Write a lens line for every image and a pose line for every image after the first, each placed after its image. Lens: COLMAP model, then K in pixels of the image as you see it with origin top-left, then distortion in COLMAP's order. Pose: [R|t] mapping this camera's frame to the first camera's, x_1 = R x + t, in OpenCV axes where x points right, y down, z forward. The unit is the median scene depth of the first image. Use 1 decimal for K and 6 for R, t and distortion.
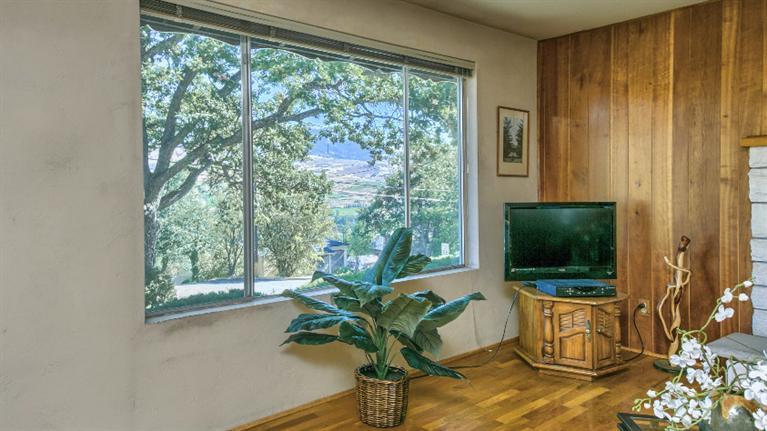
lens RADIAL K [[538.6, 0, 295.7], [0, 538.6, 190.5], [0, 0, 1]] dist [0.036110, -0.001353]
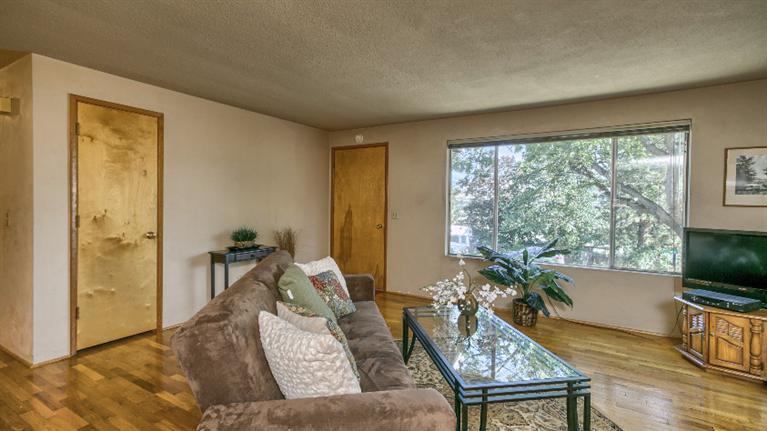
lens RADIAL K [[369.1, 0, 392.2], [0, 369.1, 199.1], [0, 0, 1]] dist [0.002560, 0.001204]
pose [[0.341036, 0.005795, -0.940032, 0.858657], [-0.011934, 0.999927, 0.001835, -0.033511], [0.939974, 0.010593, 0.341081, 0.019700]]
